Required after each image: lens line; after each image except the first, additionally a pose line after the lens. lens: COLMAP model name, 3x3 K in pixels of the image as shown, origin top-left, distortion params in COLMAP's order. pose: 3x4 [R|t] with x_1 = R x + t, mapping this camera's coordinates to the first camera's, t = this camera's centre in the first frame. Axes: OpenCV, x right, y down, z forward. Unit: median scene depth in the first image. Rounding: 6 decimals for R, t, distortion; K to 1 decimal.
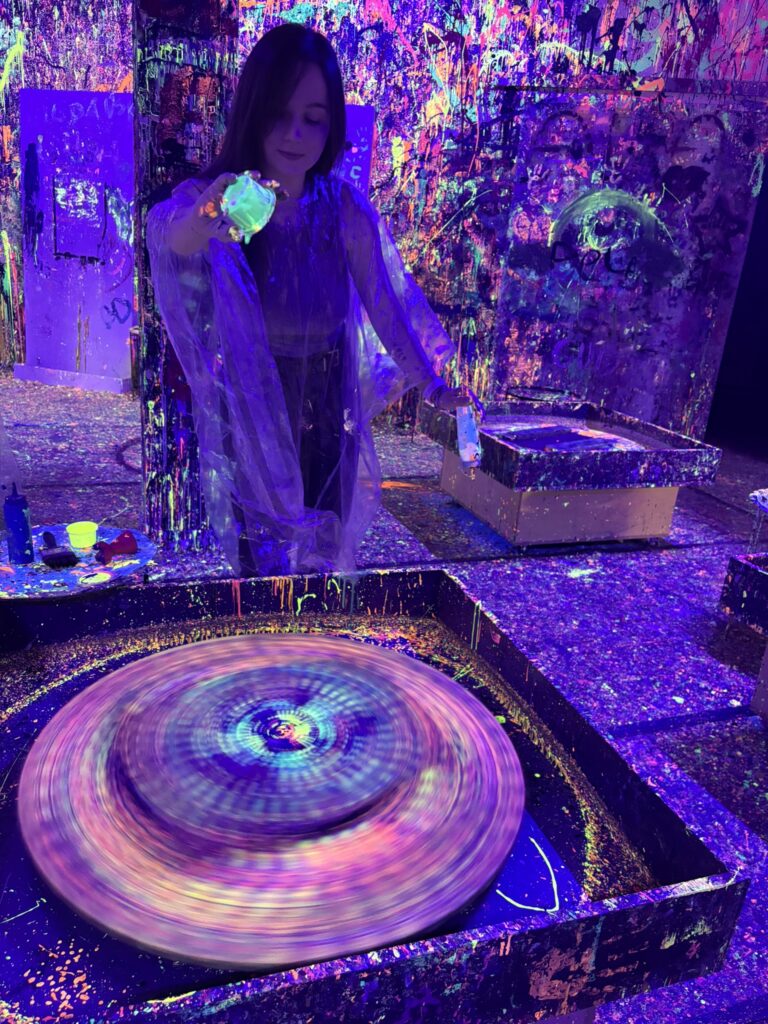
lens RADIAL K [[762.9, 0, 385.0], [0, 762.9, 488.4], [0, 0, 1]] dist [0.044075, -0.057254]
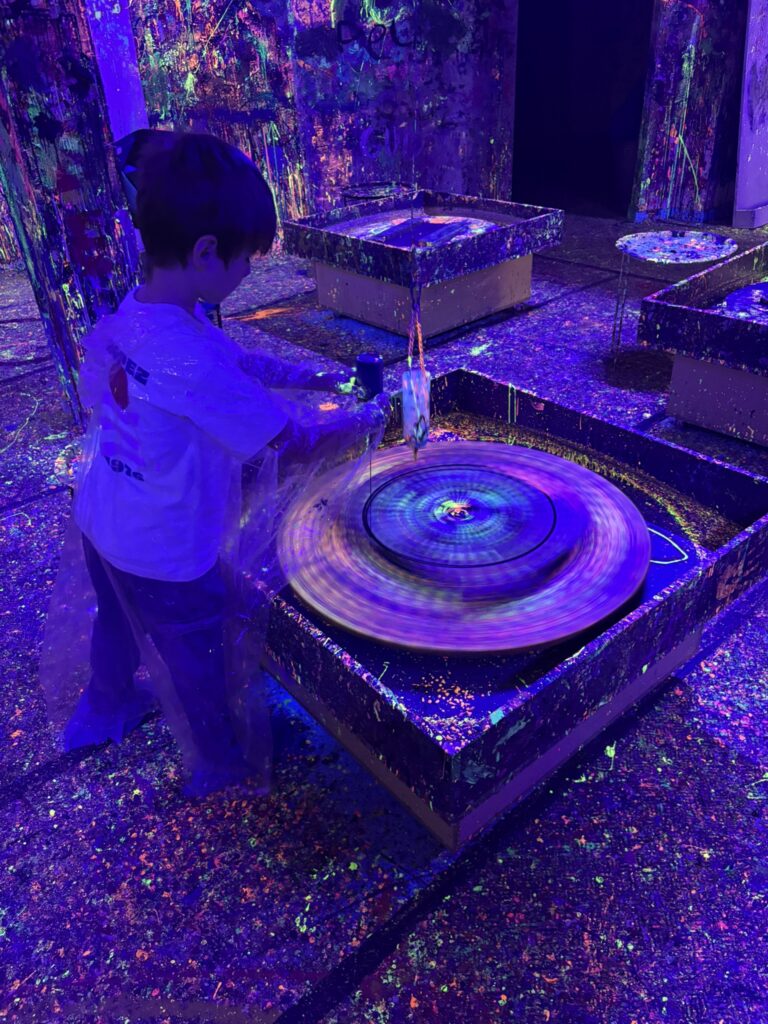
lens RADIAL K [[762.9, 0, 385.0], [0, 762.9, 488.4], [0, 0, 1]] dist [0.044075, -0.057254]
pose [[0.928809, -0.294182, 0.225322, -0.112910], [0.230724, 0.934930, 0.269576, -0.020853], [-0.289965, -0.198398, 0.936247, -0.036063]]
